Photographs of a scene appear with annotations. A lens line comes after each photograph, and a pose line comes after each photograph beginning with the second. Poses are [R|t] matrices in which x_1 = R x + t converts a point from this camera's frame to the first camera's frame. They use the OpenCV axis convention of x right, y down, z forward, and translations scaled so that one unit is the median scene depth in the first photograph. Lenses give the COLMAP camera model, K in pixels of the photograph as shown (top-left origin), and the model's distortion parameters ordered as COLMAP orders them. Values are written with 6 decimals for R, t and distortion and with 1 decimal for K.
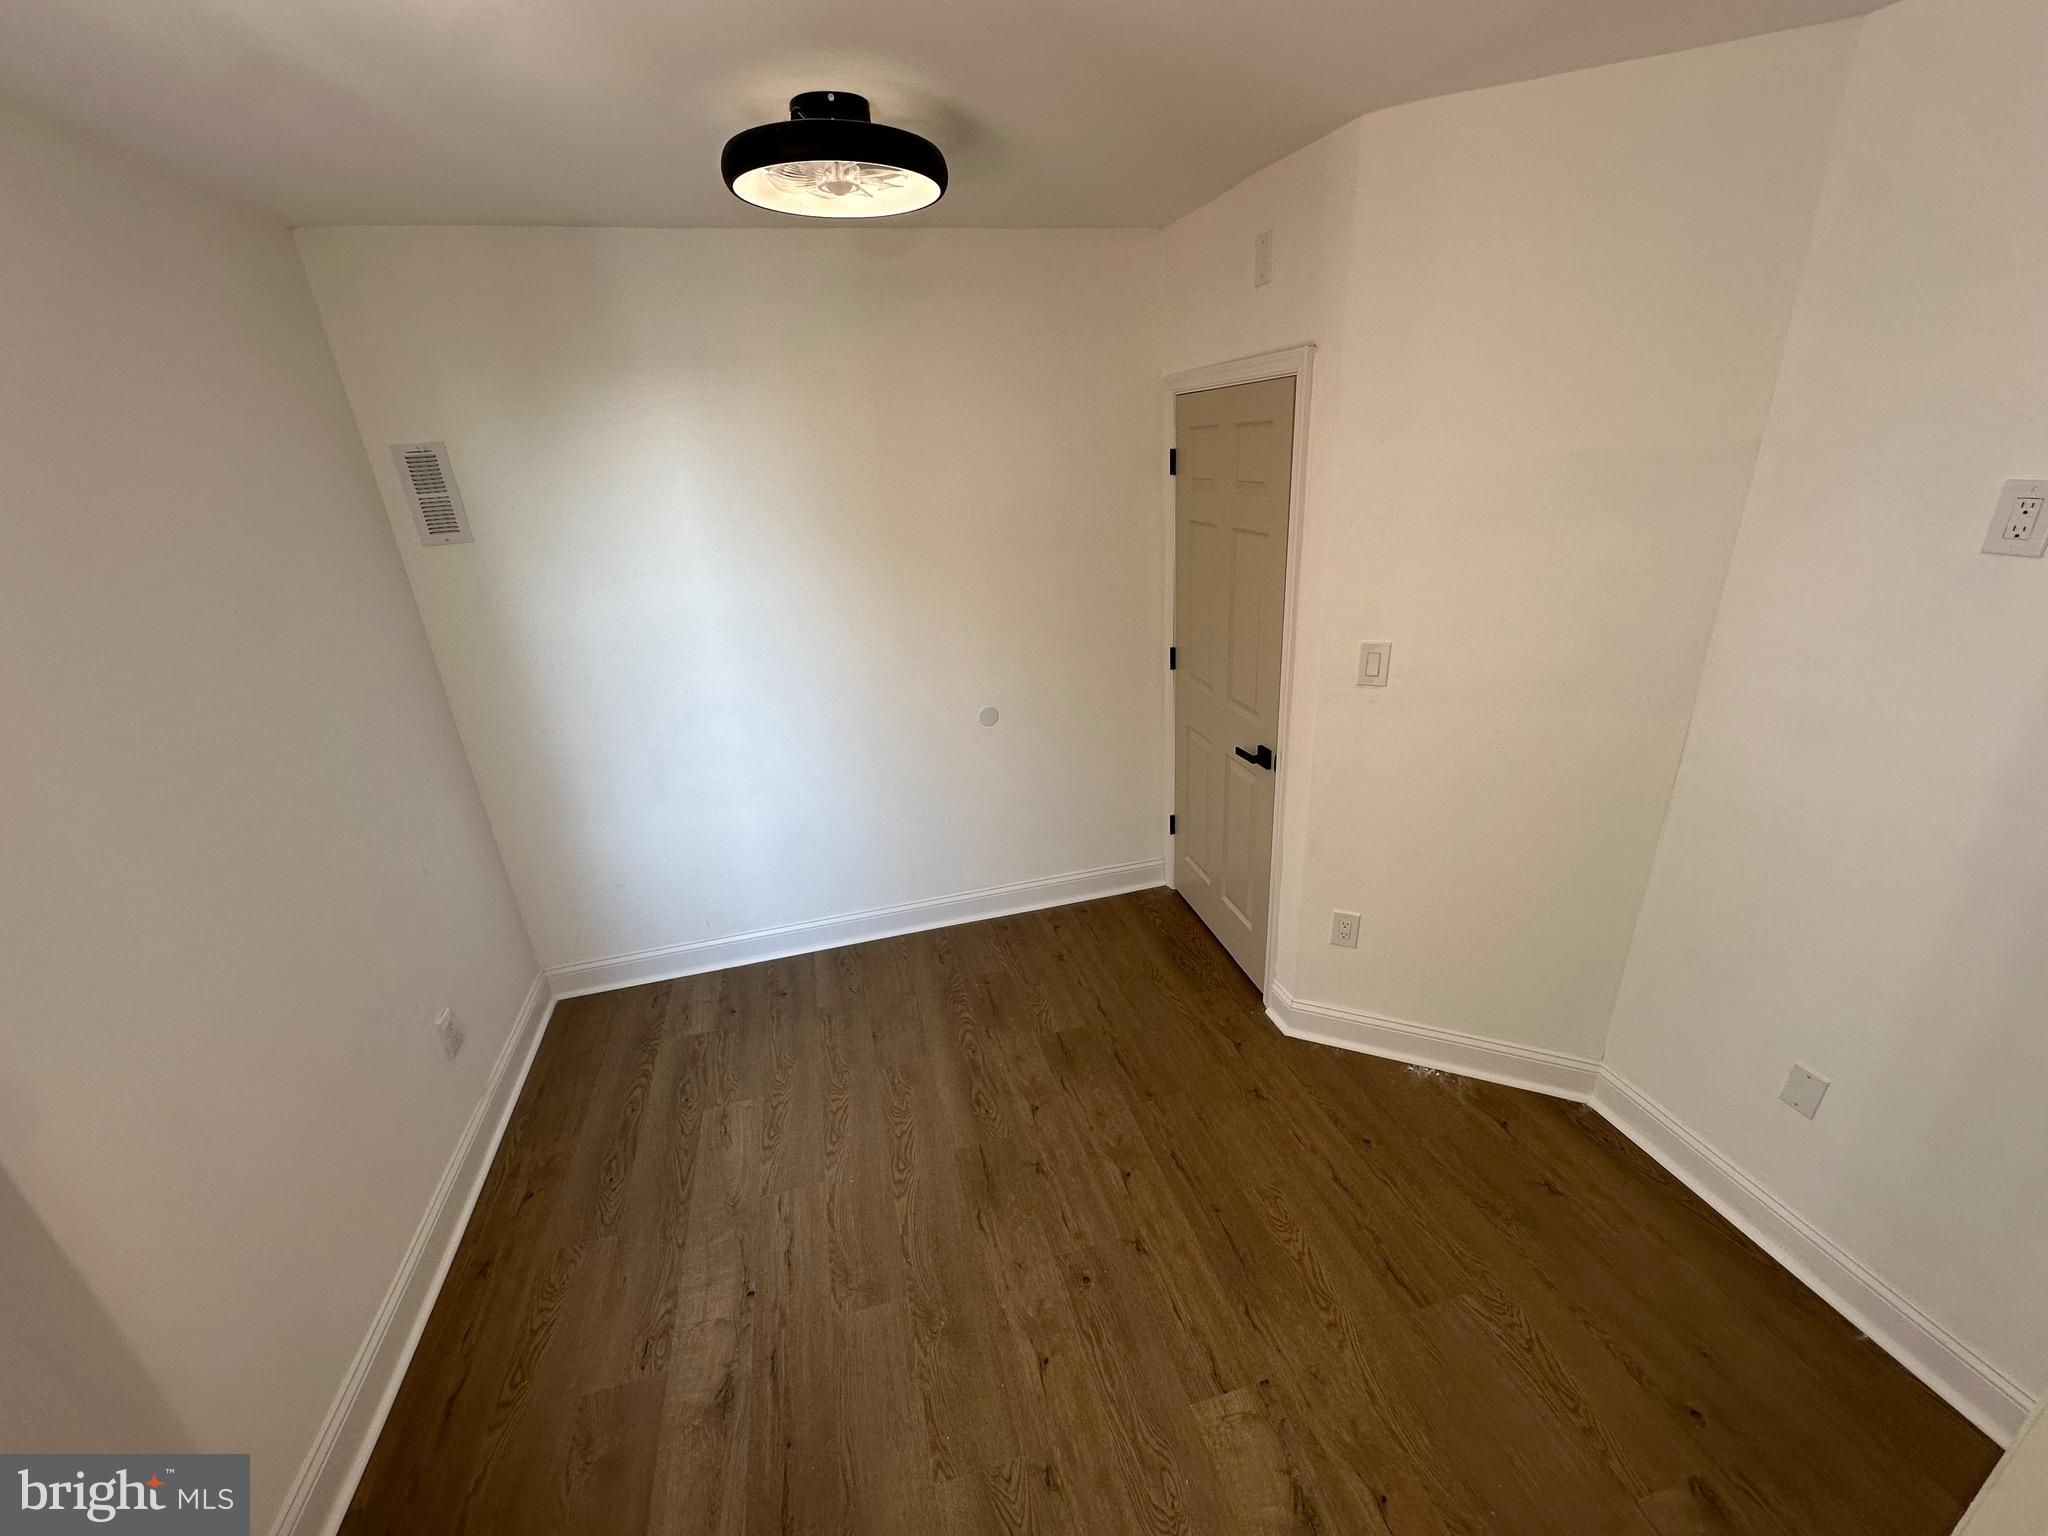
lens RADIAL K [[824.5, 0, 1024.0], [0, 824.5, 768.0], [0, 0, 1]] dist [0.003655, -0.000205]
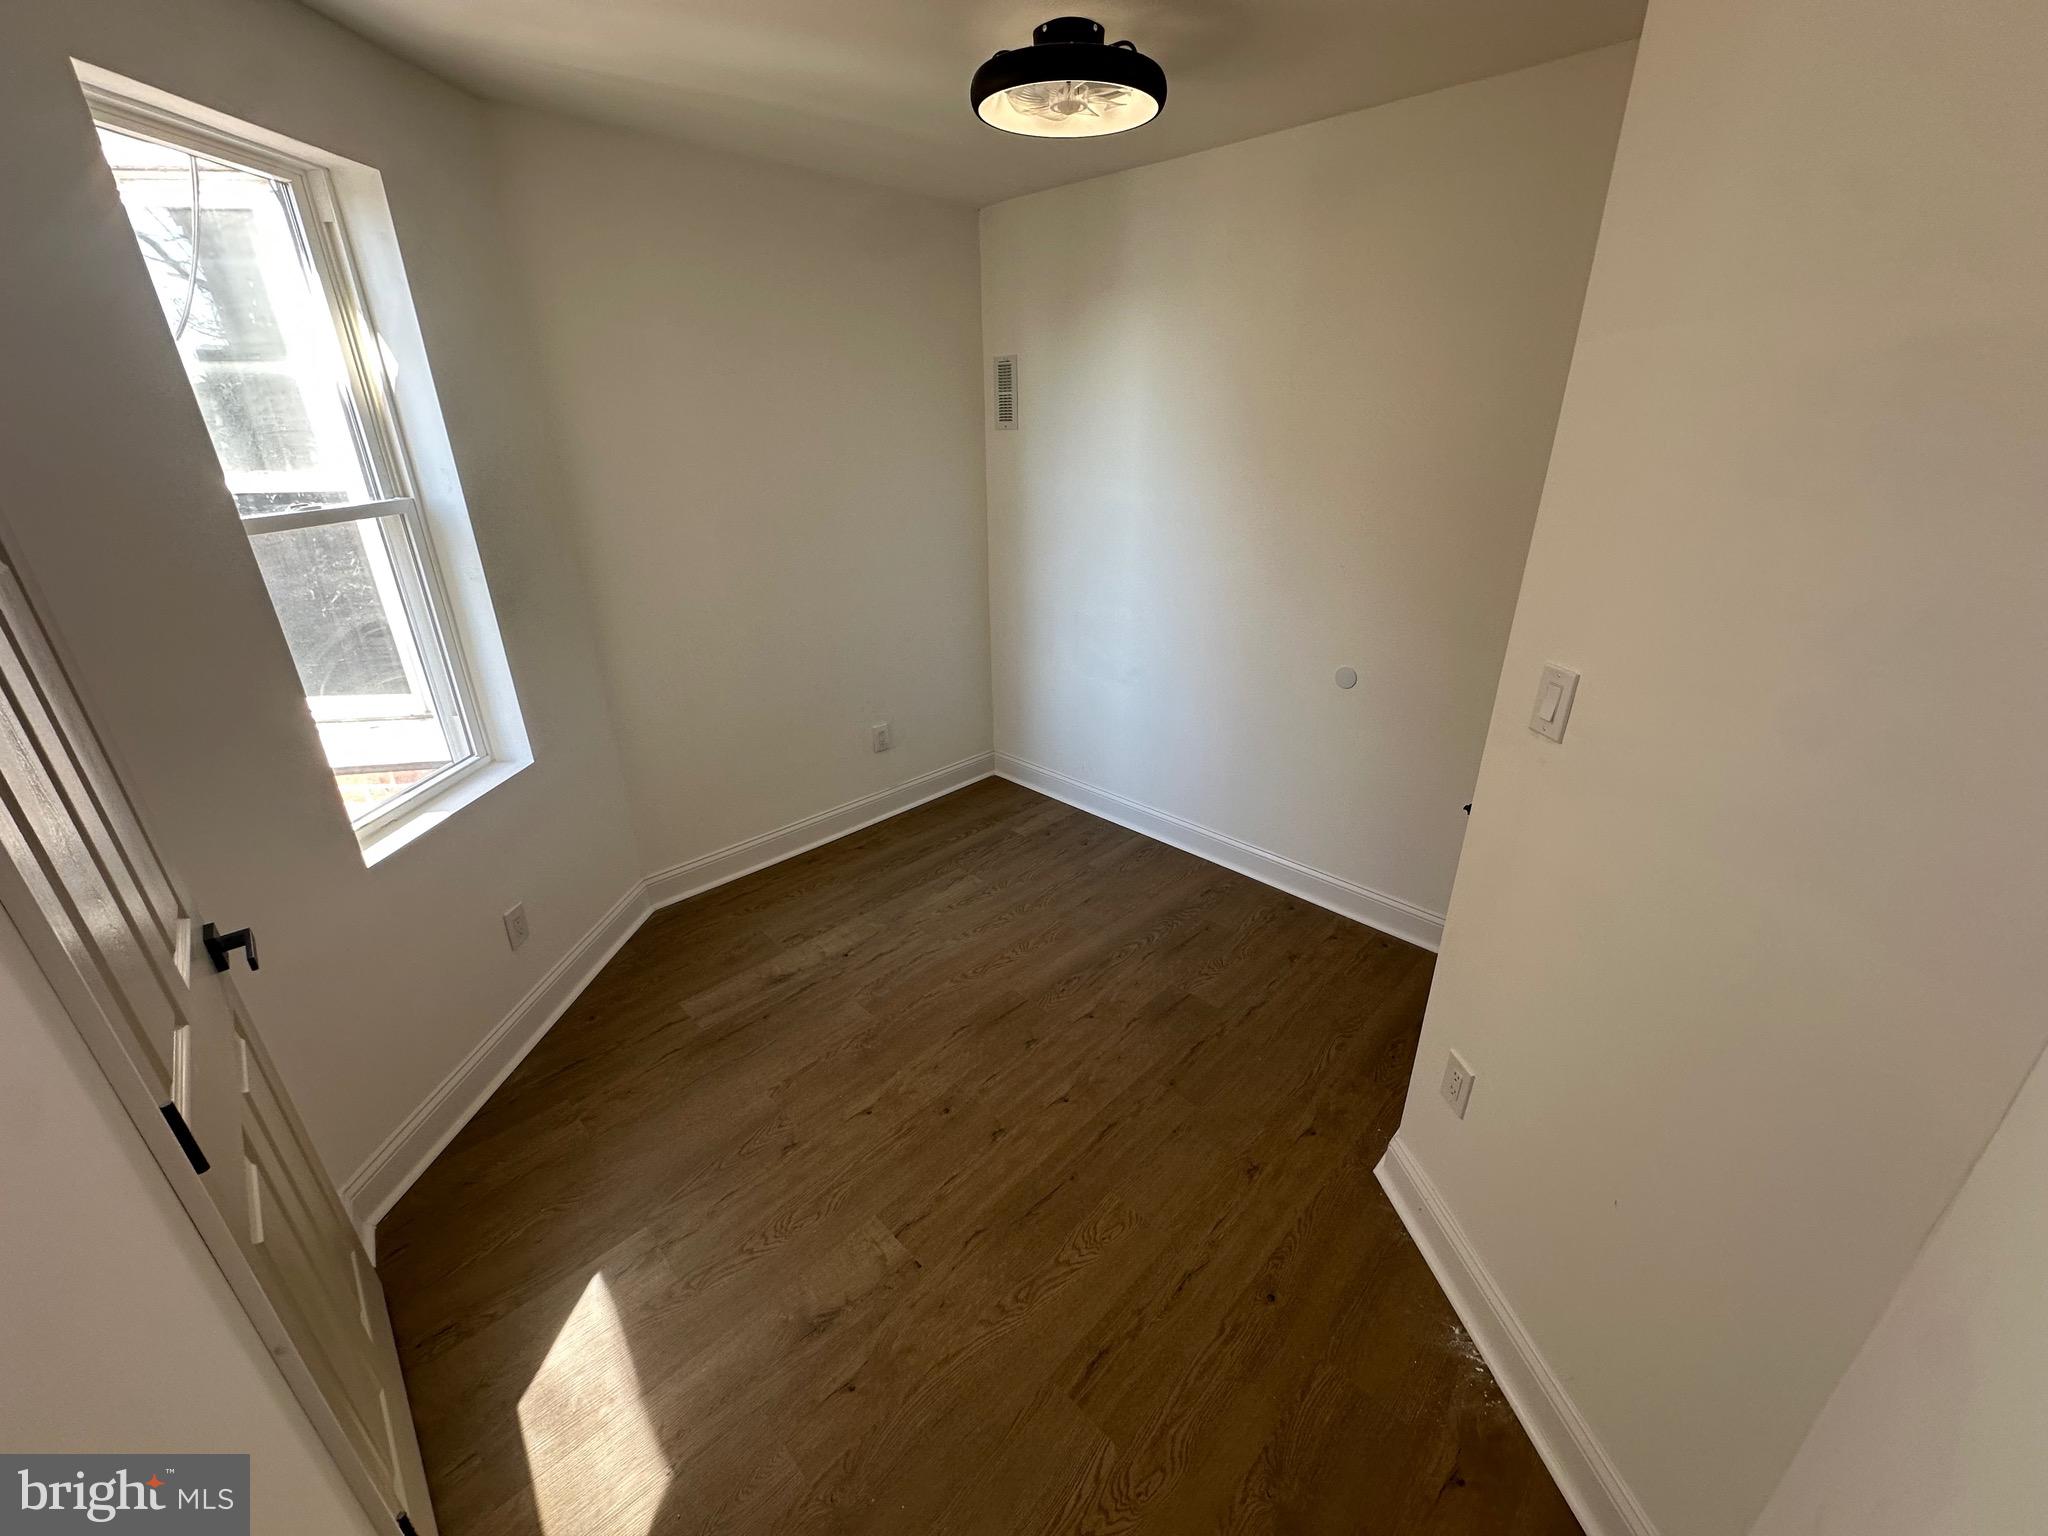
lens RADIAL K [[813.0, 0, 1027.6], [0, 813.0, 772.8], [0, 0, 1]] dist [0.000877, 0.000105]
pose [[0.500529, 0.385645, -0.775080, 0.794910], [-0.334961, 0.911840, 0.237380, -0.099630], [0.798293, 0.140806, 0.585578, 0.364066]]
